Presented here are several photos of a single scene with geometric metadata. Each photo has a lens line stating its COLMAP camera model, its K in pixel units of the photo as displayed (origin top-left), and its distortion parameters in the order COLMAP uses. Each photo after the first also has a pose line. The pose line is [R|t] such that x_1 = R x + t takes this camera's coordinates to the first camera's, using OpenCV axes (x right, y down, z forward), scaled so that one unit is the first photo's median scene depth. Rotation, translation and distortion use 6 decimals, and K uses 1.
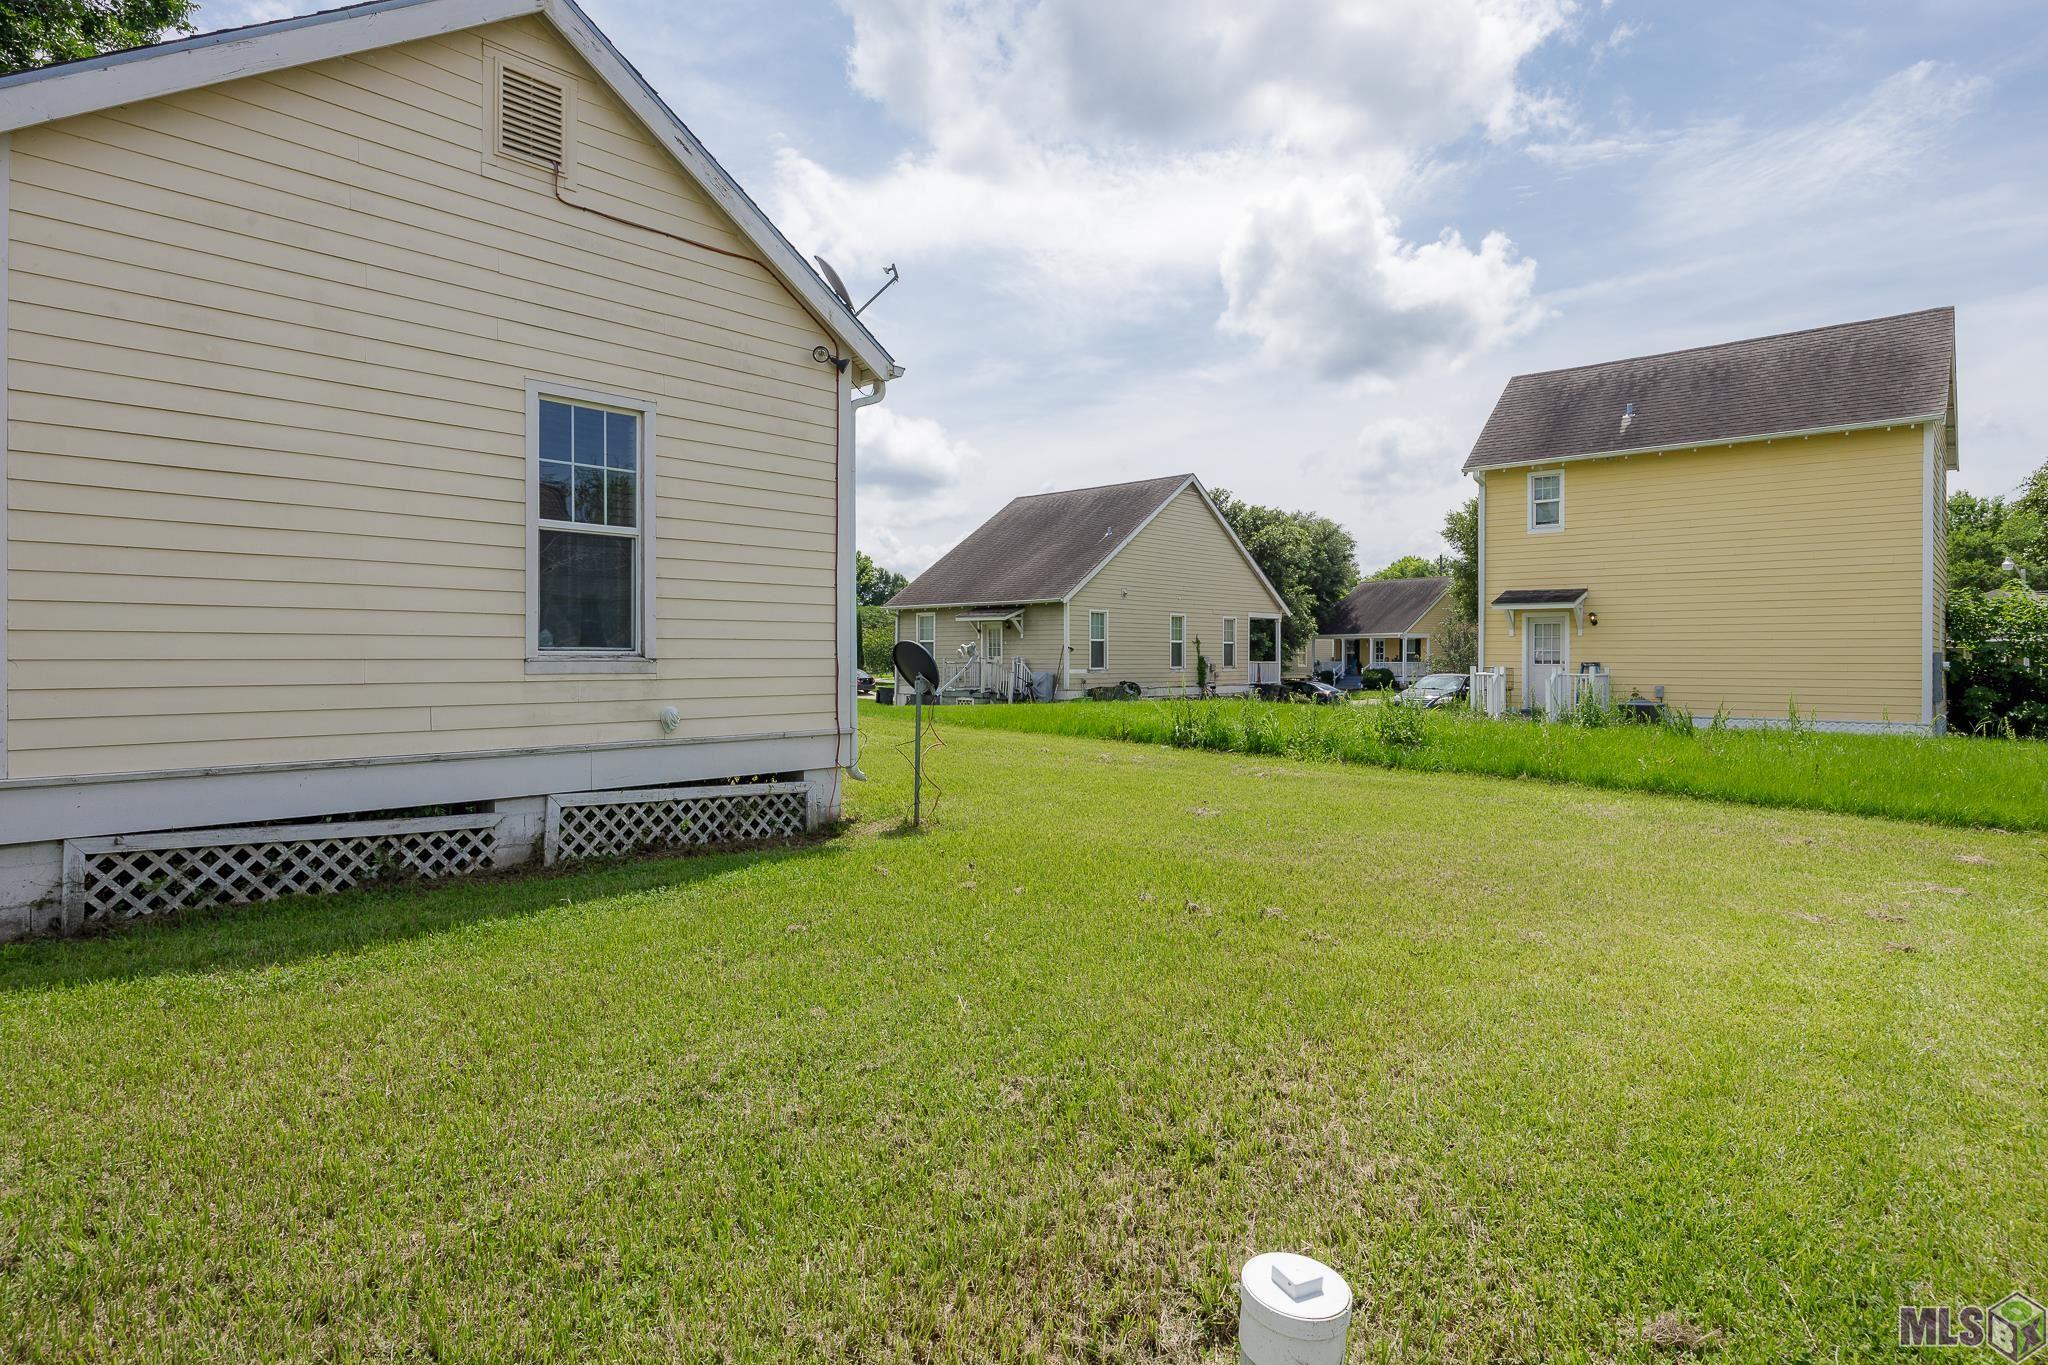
lens RADIAL K [[1078.0, 0, 1024.3], [0, 1078.0, 666.8], [0, 0, 1]] dist [0.002345, 0.000096]
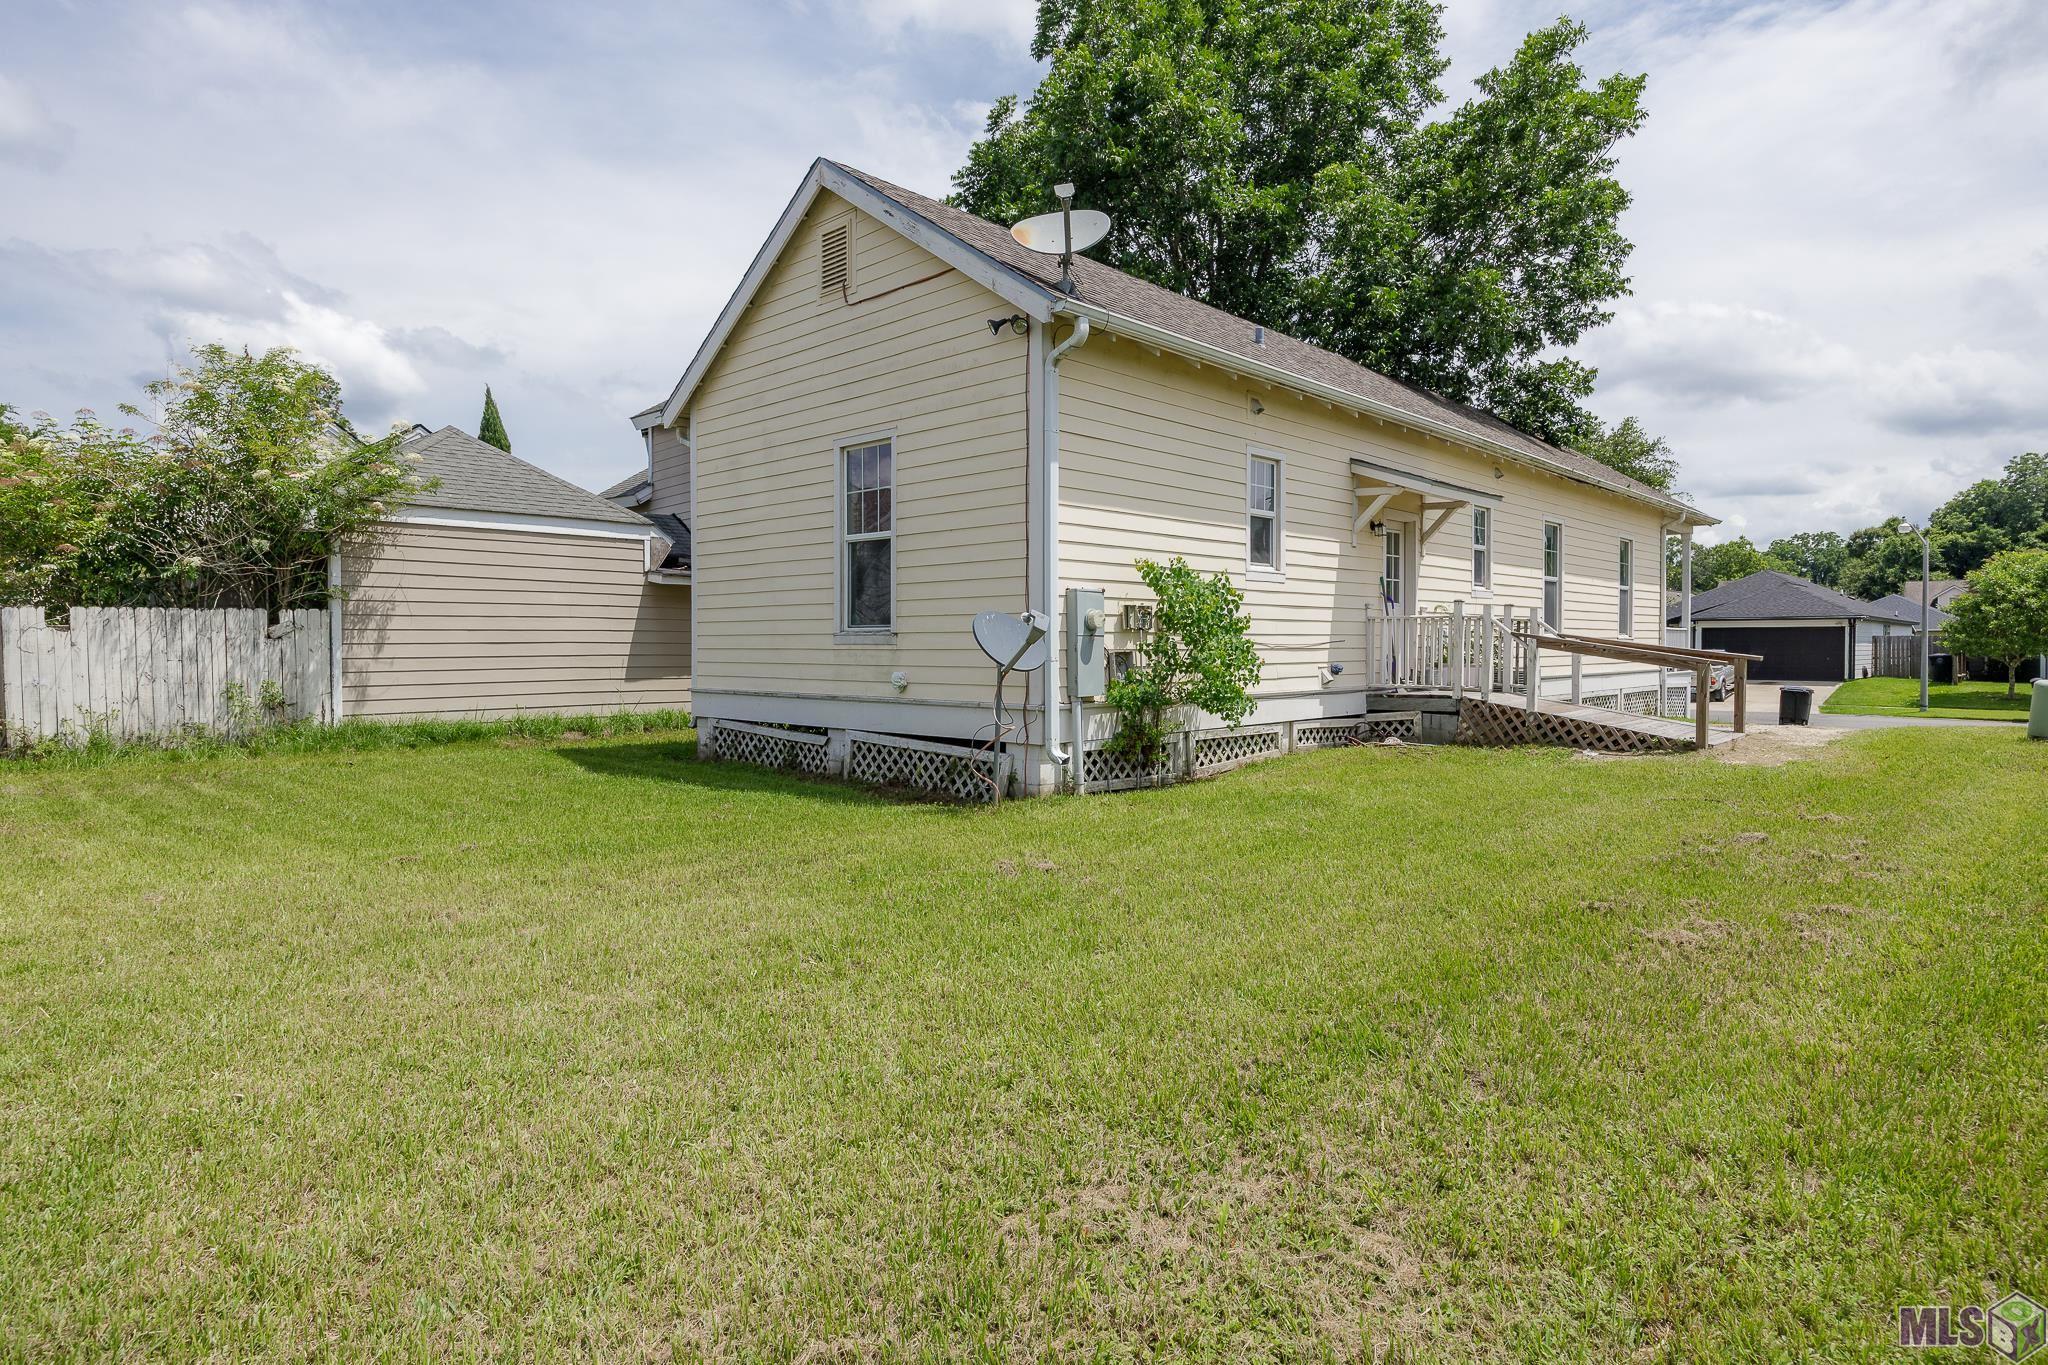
lens RADIAL K [[1136.1, 0, 1024.0], [0, 1136.1, 682.5], [0, 0, 1]] dist [-0.004738, -0.000323]
pose [[-0.018619, 0.028851, -0.999410, 1.014907], [-0.013310, 0.999488, 0.029101, 0.009845], [0.999738, 0.013844, -0.018226, 1.220893]]
